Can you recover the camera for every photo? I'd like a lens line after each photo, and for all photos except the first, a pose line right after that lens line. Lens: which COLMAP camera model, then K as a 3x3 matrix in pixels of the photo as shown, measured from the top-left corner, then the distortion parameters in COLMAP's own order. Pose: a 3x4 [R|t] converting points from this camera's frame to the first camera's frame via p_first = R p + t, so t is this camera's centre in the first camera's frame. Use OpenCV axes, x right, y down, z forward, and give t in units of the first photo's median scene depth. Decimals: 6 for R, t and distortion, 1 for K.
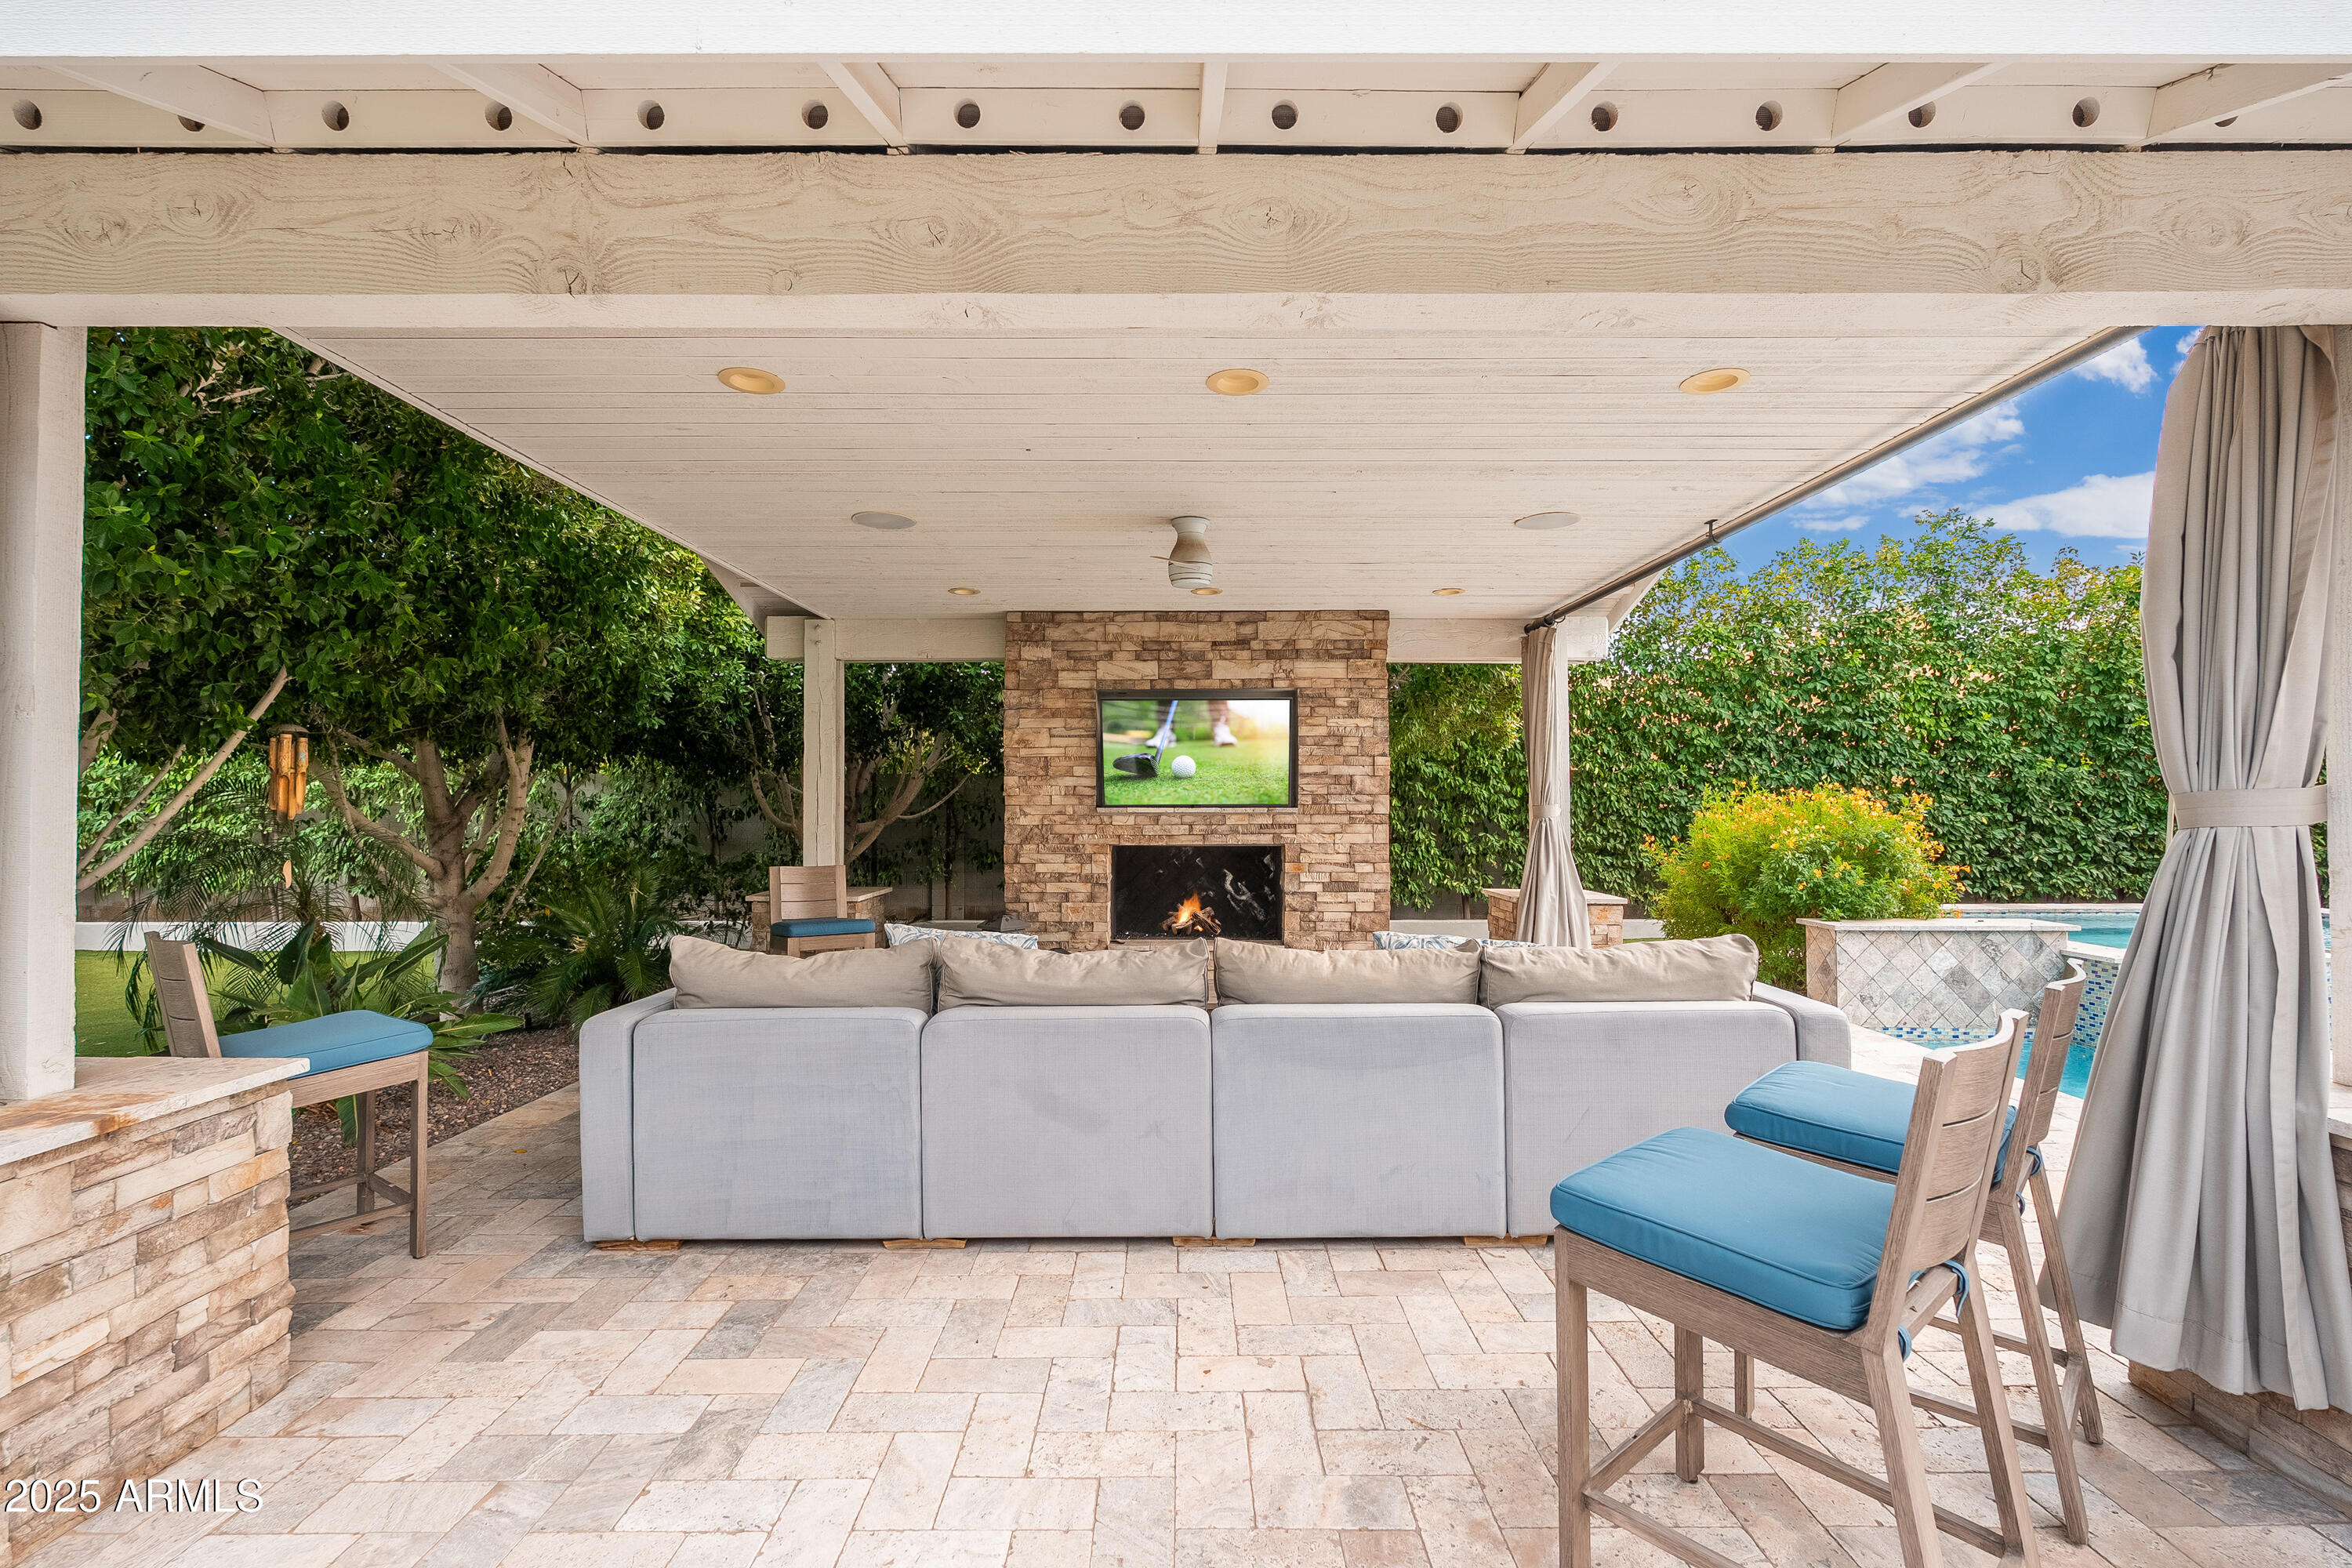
lens RADIAL K [[1014.3, 0, 1178.4], [0, 1014.3, 797.8], [0, 0, 1]] dist [-0.004442, 0.000906]
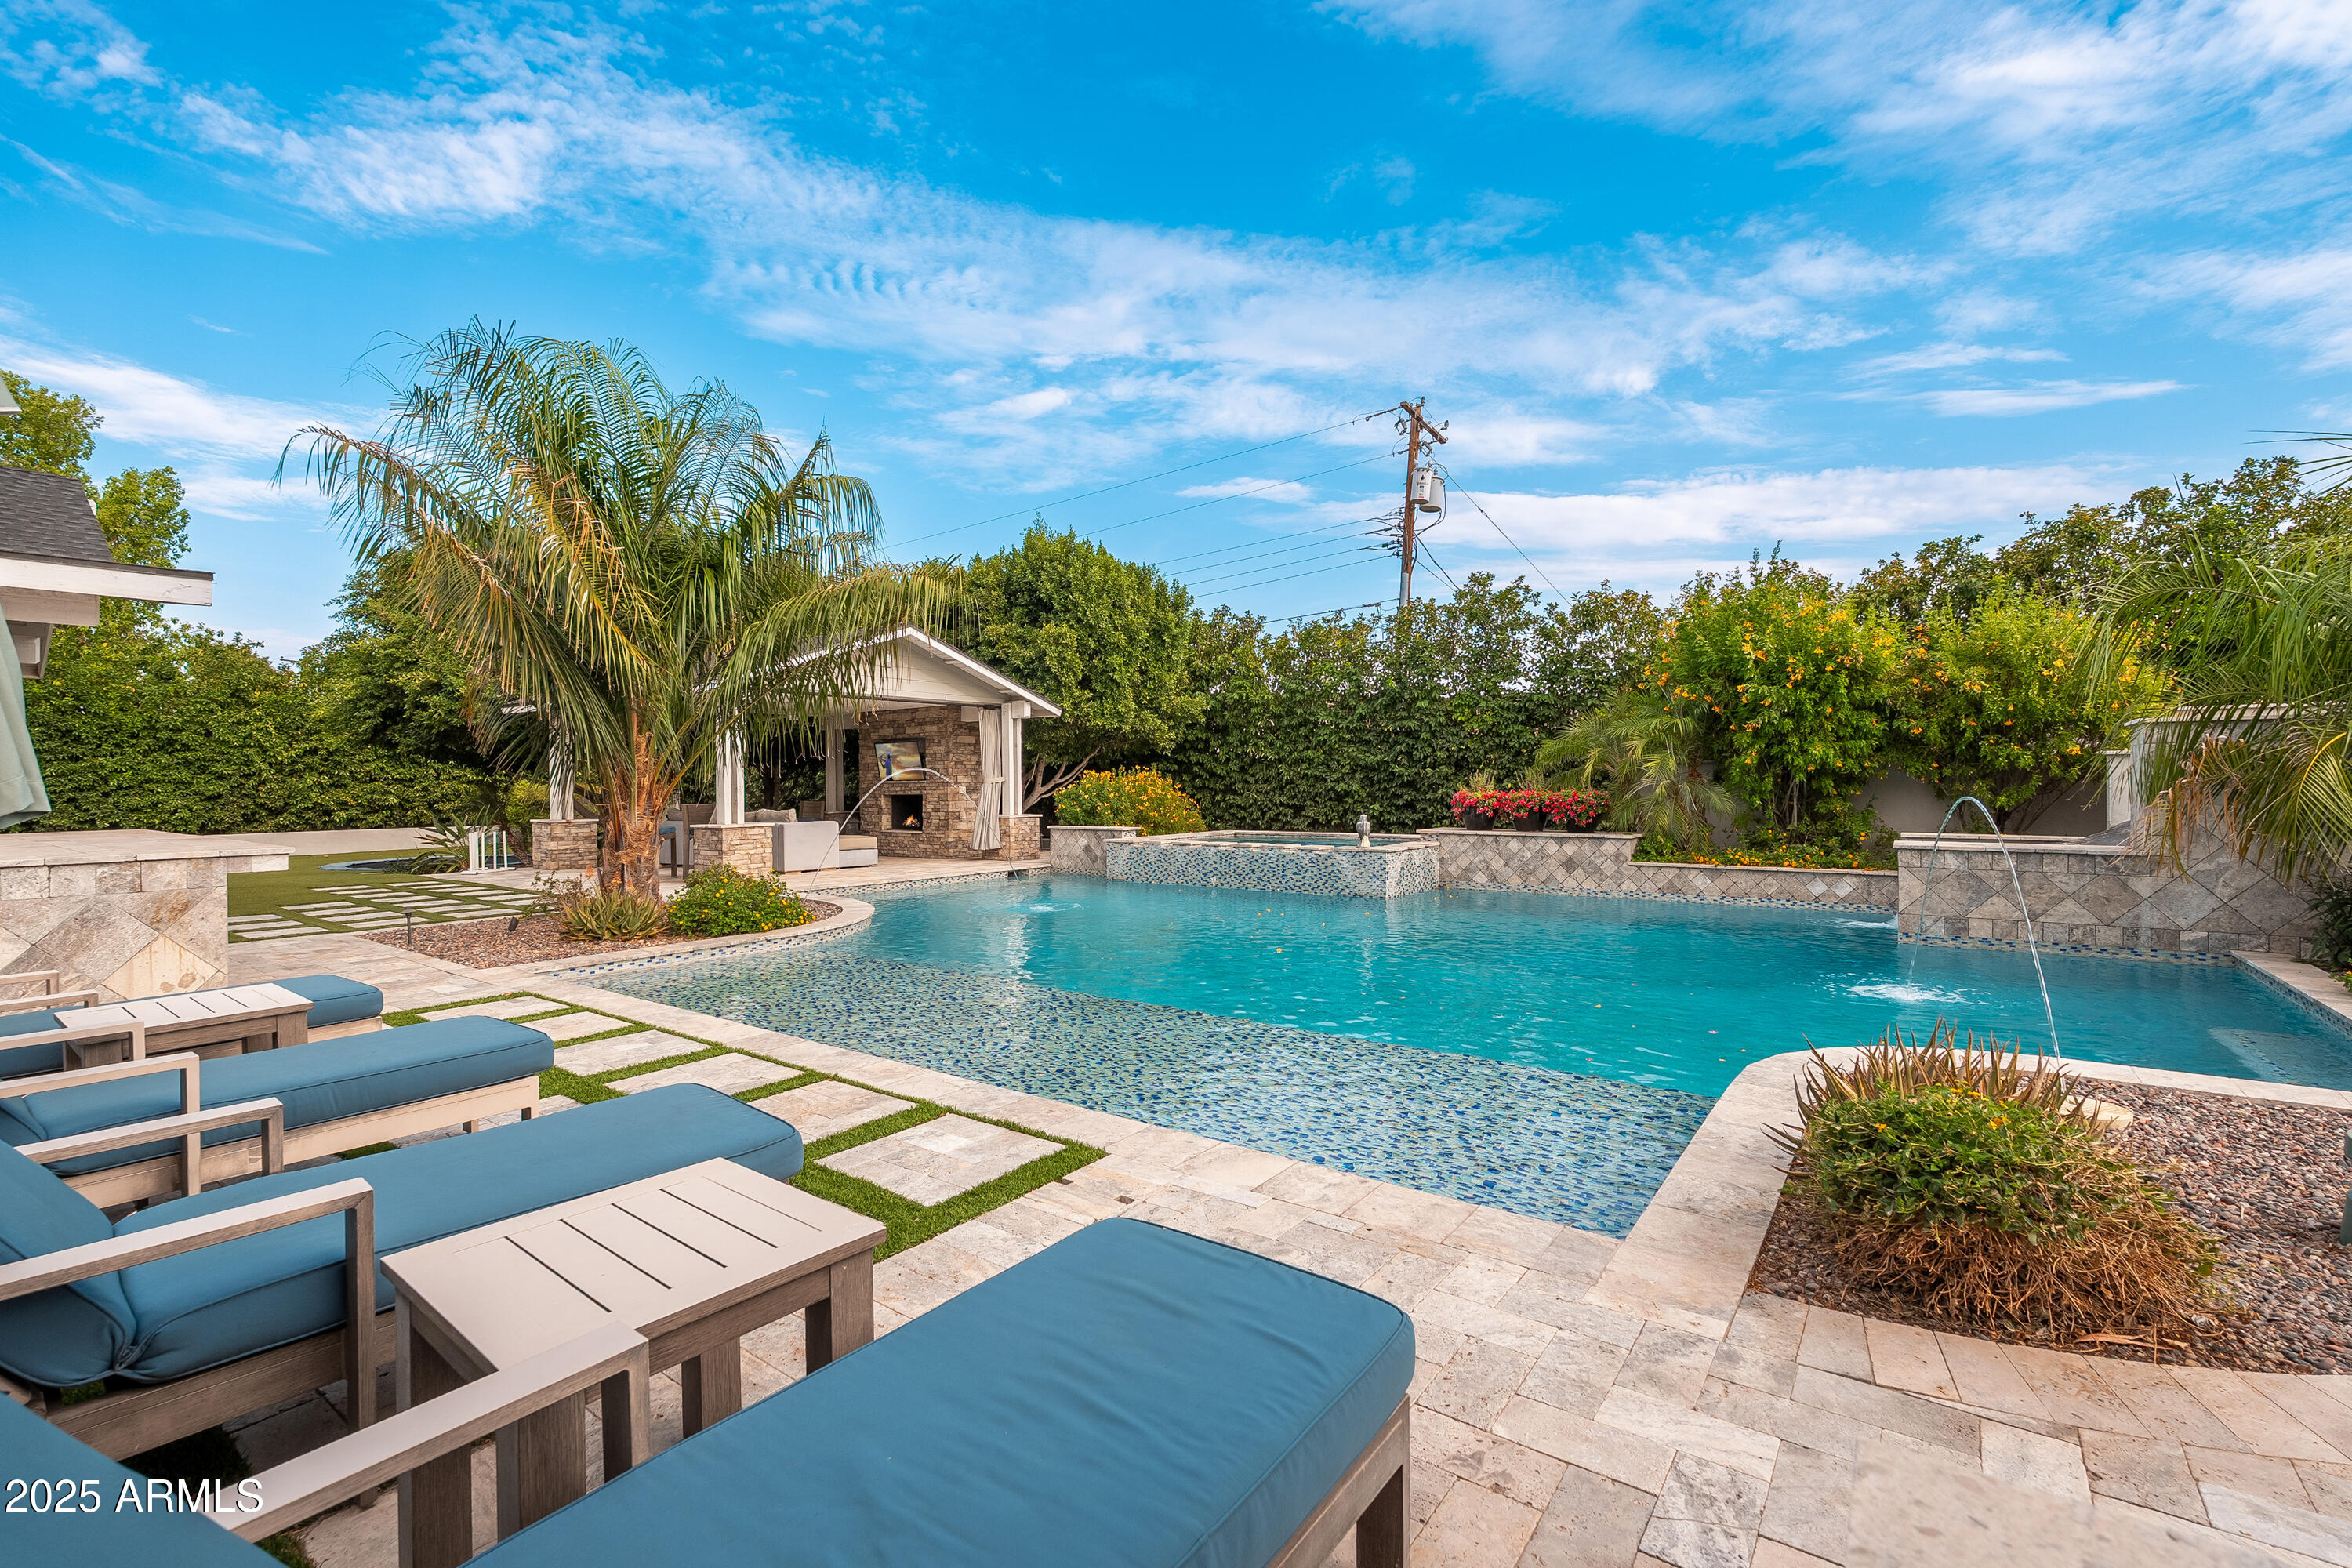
lens RADIAL K [[1014.3, 0, 1169.0], [0, 1014.3, 797.9], [0, 0, 1]] dist [-0.004442, 0.000906]
pose [[0.809165, 0.002278, -0.587577, 2.200349], [0.011768, 0.999729, 0.020081, 0.008812], [0.587463, -0.023163, 0.808919, -0.790550]]
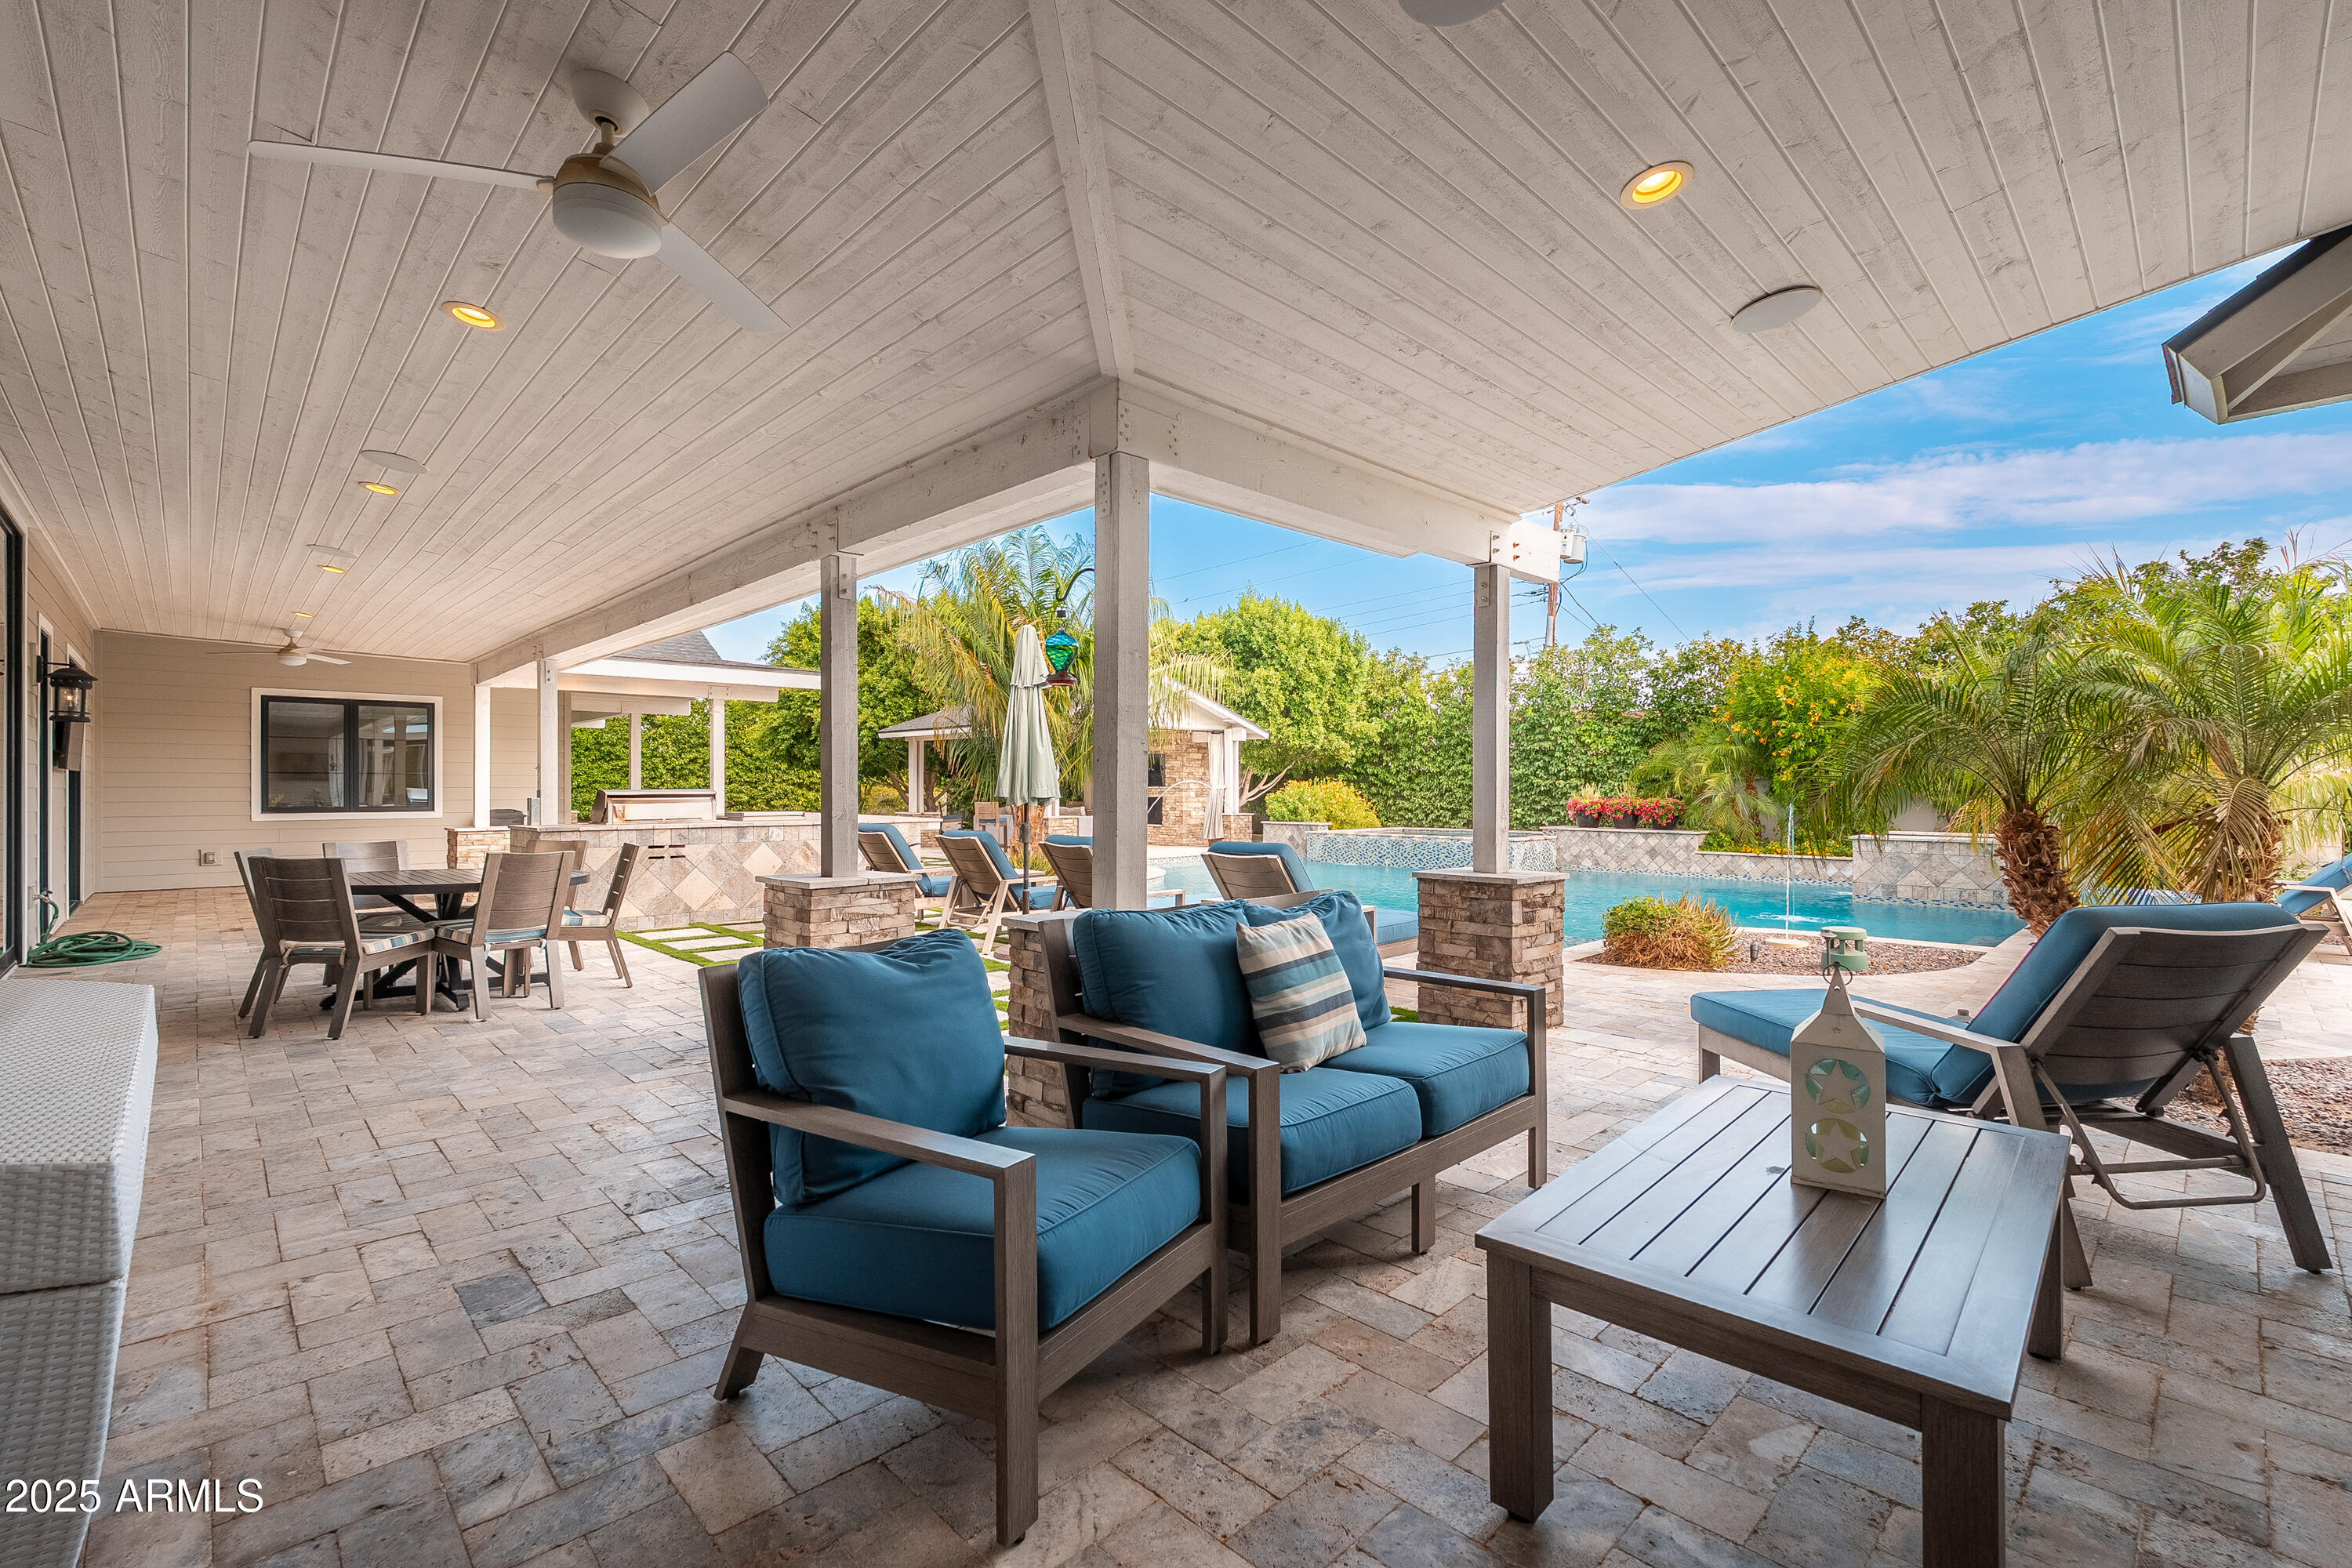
lens RADIAL K [[1014.3, 0, 1185.2], [0, 1014.3, 795.6], [0, 0, 1]] dist [-0.004442, 0.000906]
pose [[0.714479, 0.005305, -0.699637, 2.633492], [0.003896, 0.999926, 0.011560, -0.000171], [0.699647, -0.010985, 0.714405, -1.476738]]
